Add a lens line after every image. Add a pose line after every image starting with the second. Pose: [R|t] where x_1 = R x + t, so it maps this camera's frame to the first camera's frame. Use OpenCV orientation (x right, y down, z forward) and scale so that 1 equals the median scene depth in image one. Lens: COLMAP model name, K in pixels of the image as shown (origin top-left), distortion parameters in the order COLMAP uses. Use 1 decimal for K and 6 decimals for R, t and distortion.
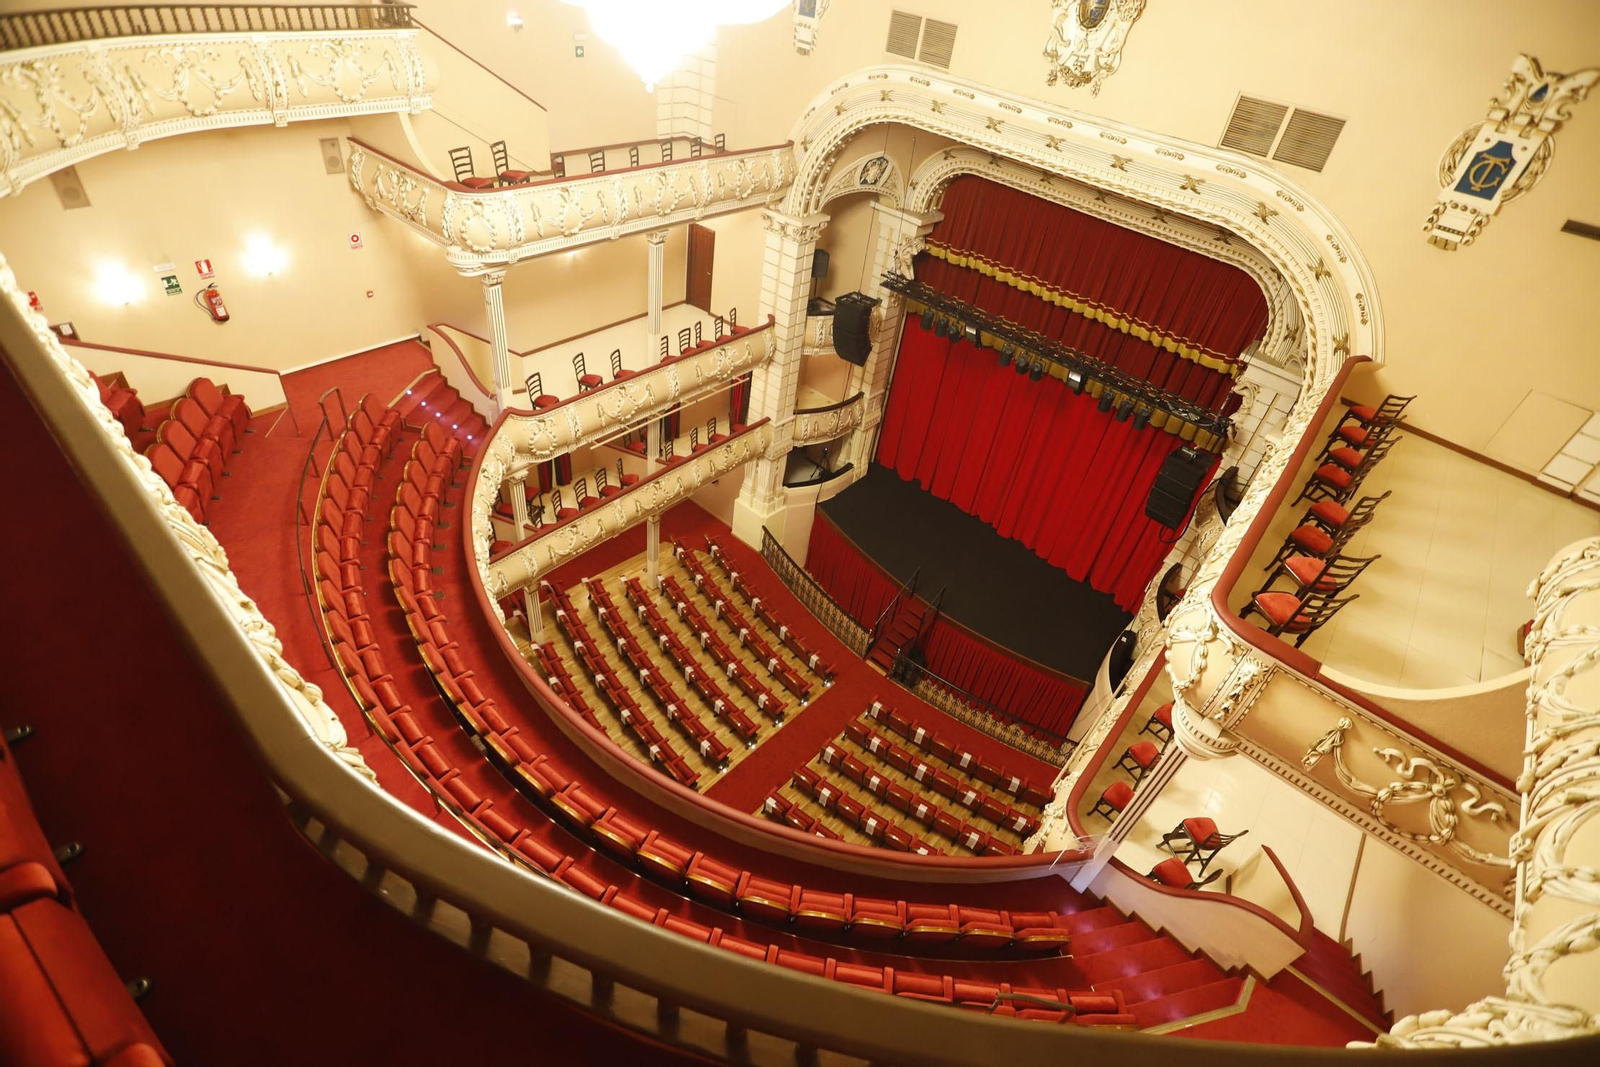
lens RADIAL K [[775.3, 0, 812.0], [0, 775.3, 531.0], [0, 0, 1]] dist [-0.065304, 0.025959]
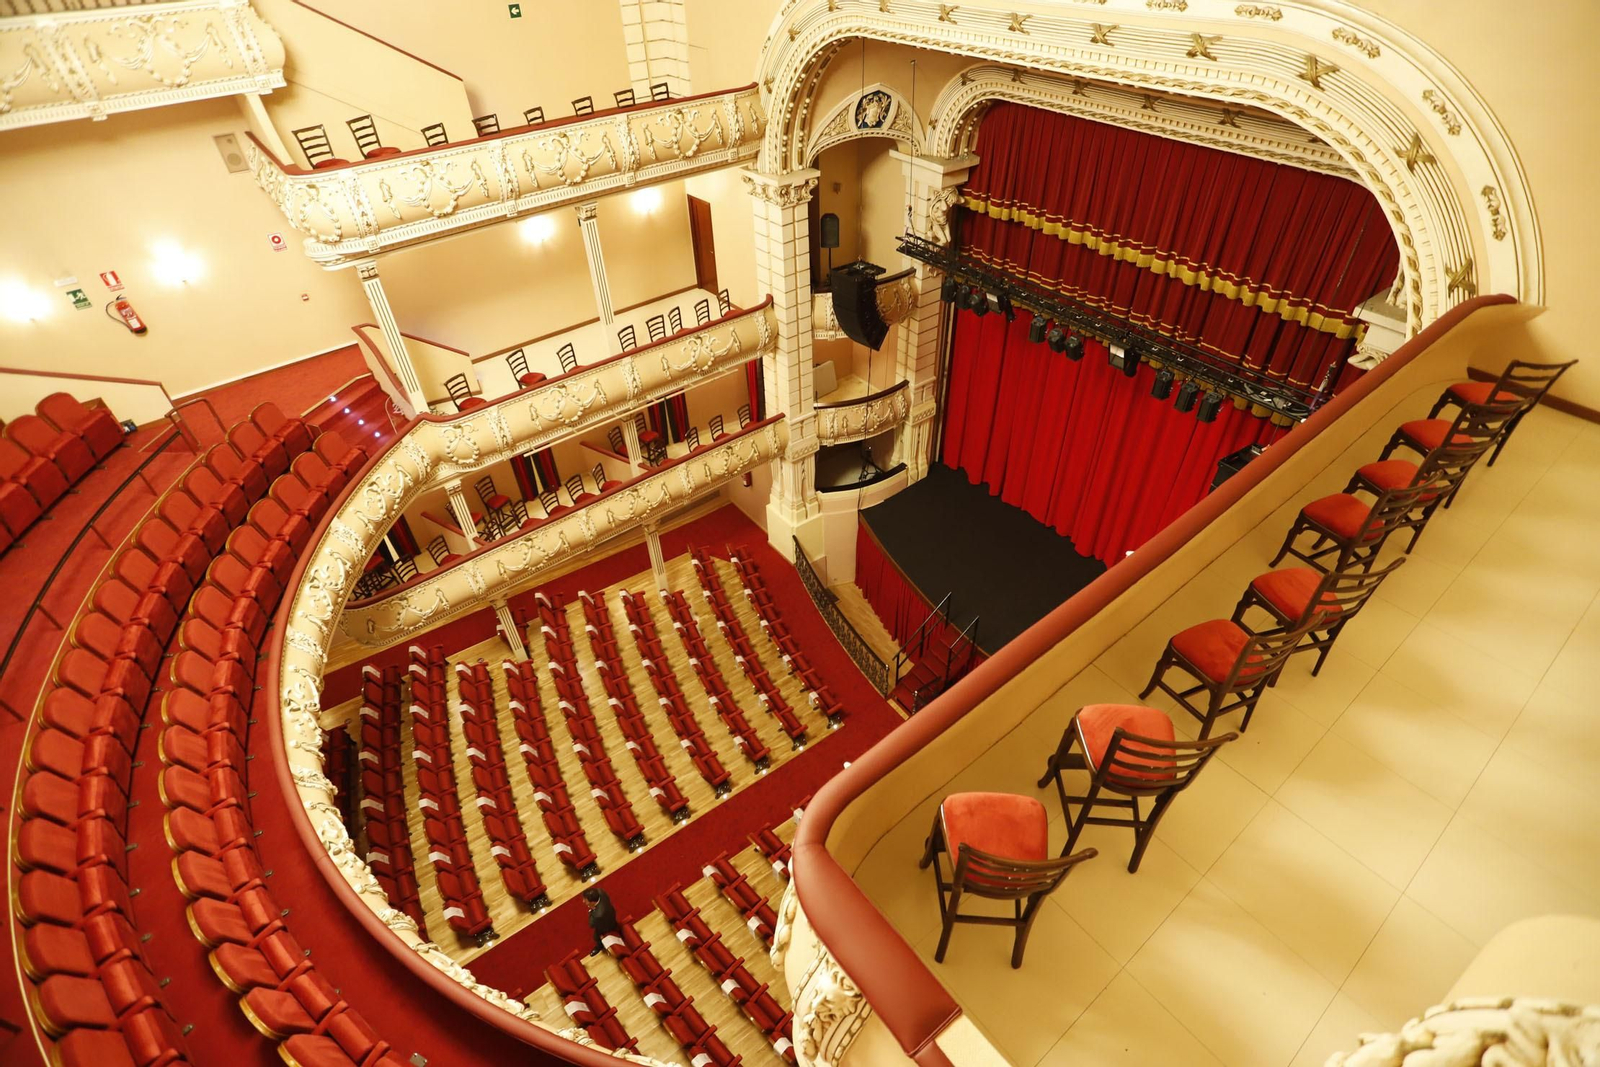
lens RADIAL K [[772.0, 0, 812.3], [0, 772.0, 529.0], [0, 0, 1]] dist [-0.058101, 0.021232]
pose [[0.967136, 0.016413, -0.253730, 0.255678], [-0.013415, 0.999818, 0.013542, -0.036743], [0.253906, -0.009693, 0.967180, 0.214026]]
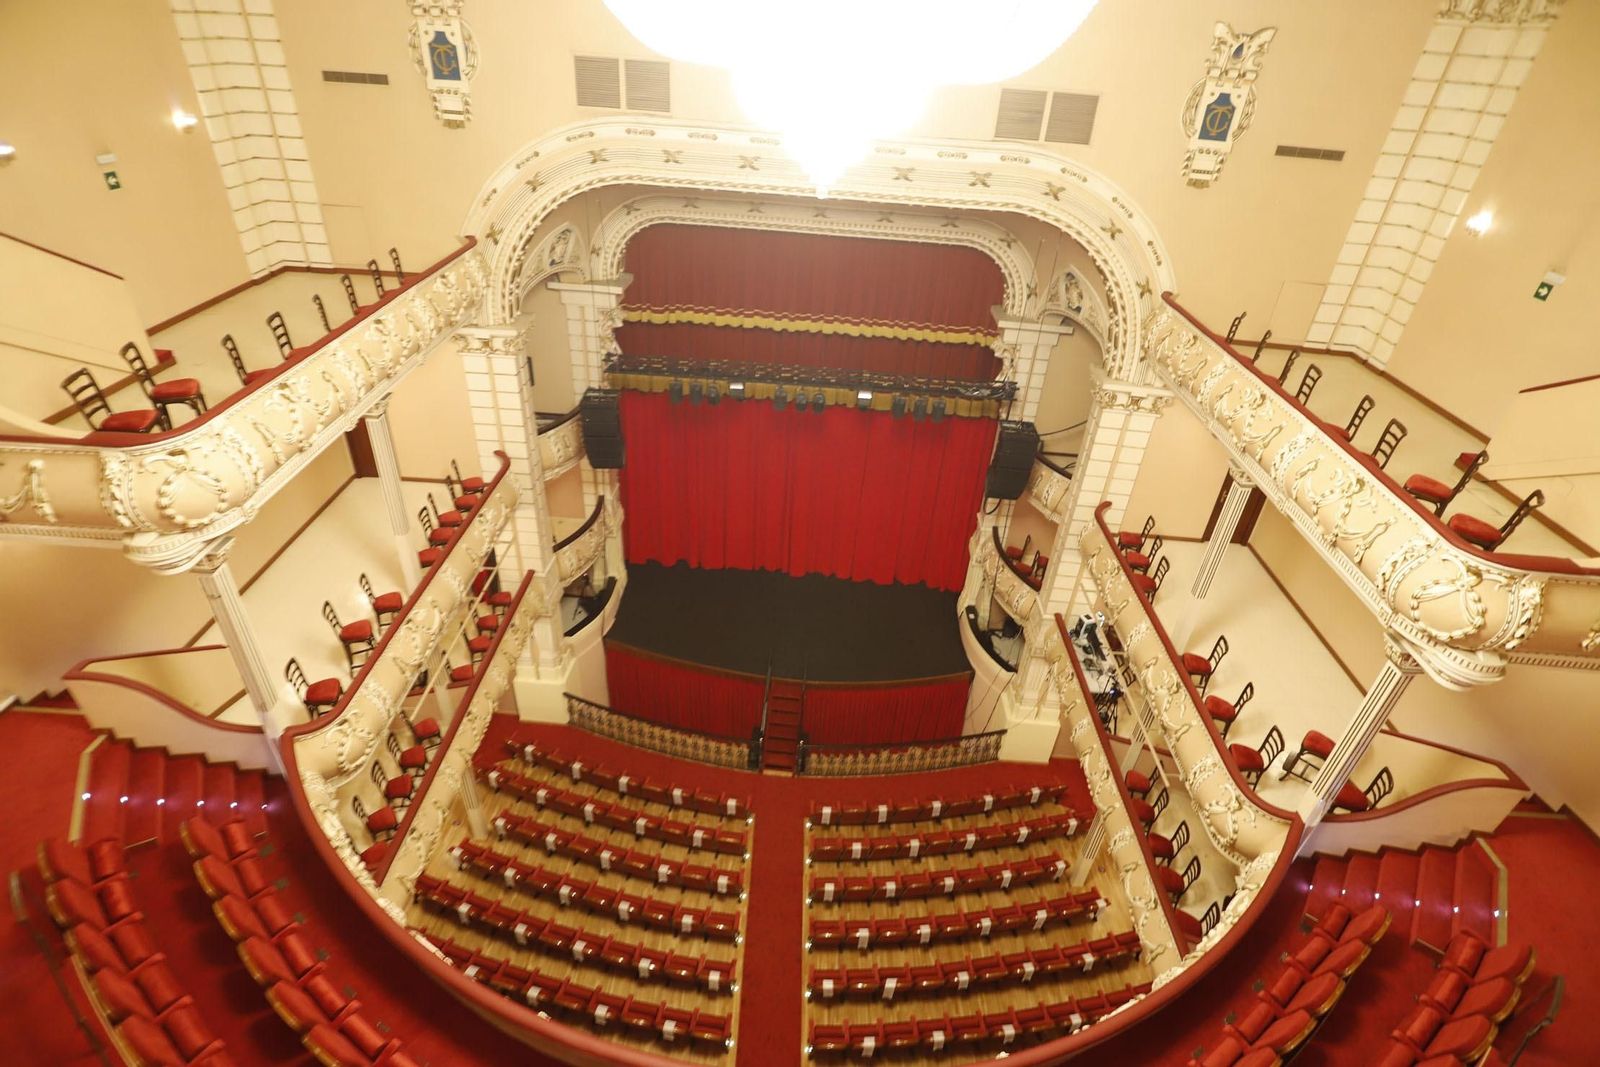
lens RADIAL K [[798.3, 0, 808.4], [0, 798.3, 529.0], [0, 0, 1]] dist [-0.058735, 0.023950]
pose [[0.781032, -0.403841, 0.476342, -0.264928], [0.424545, 0.902755, 0.069250, -0.153726], [-0.457986, 0.148142, 0.876529, 0.188586]]
